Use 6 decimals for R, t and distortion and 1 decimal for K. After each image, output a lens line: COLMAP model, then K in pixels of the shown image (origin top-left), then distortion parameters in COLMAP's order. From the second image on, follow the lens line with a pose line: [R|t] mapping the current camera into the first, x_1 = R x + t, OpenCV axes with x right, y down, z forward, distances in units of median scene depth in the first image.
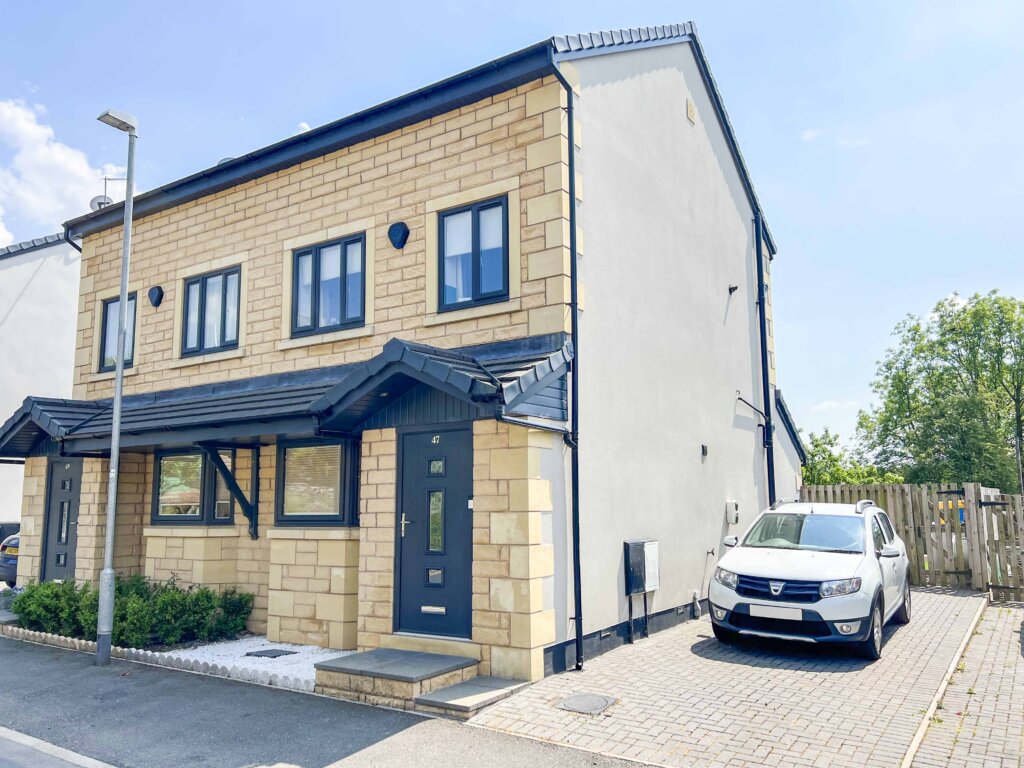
lens RADIAL K [[751.8, 0, 510.1], [0, 751.8, 391.6], [0, 0, 1]] dist [0.050926, -0.026960]
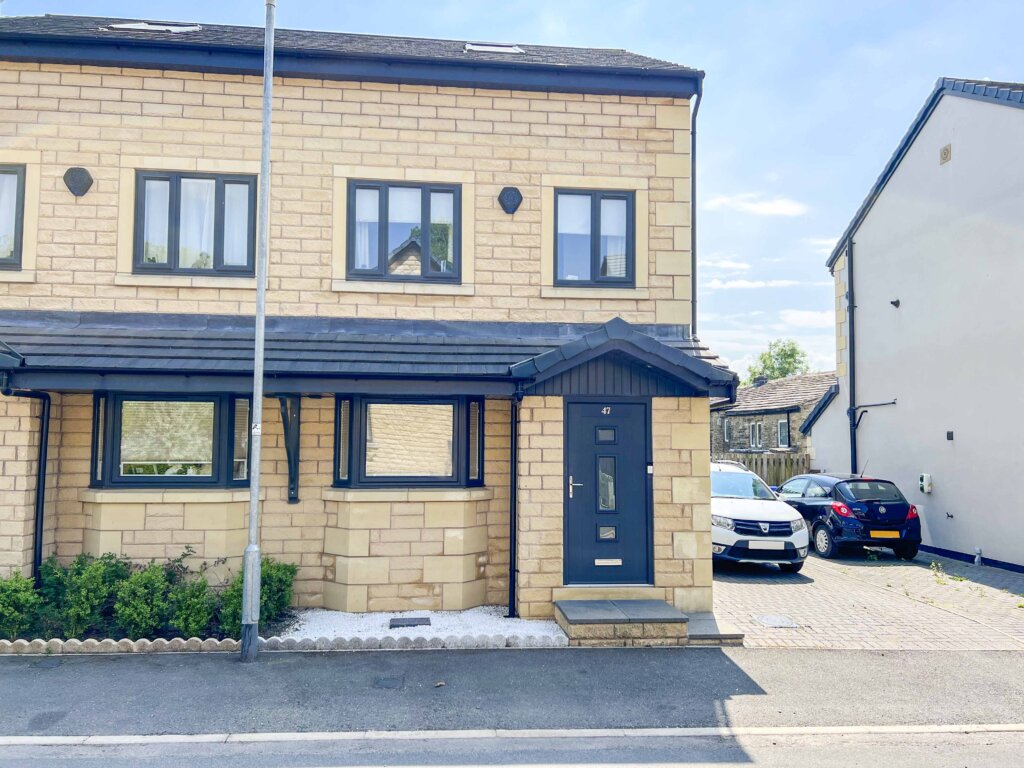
lens RADIAL K [[751.8, 0, 506.2], [0, 751.8, 388.0], [0, 0, 1]] dist [0.050926, -0.026960]
pose [[0.792352, 0.061240, 0.606982, -0.774967], [-0.103761, 0.993980, 0.035163, 0.006941], [-0.601175, -0.090843, 0.793937, 0.190694]]
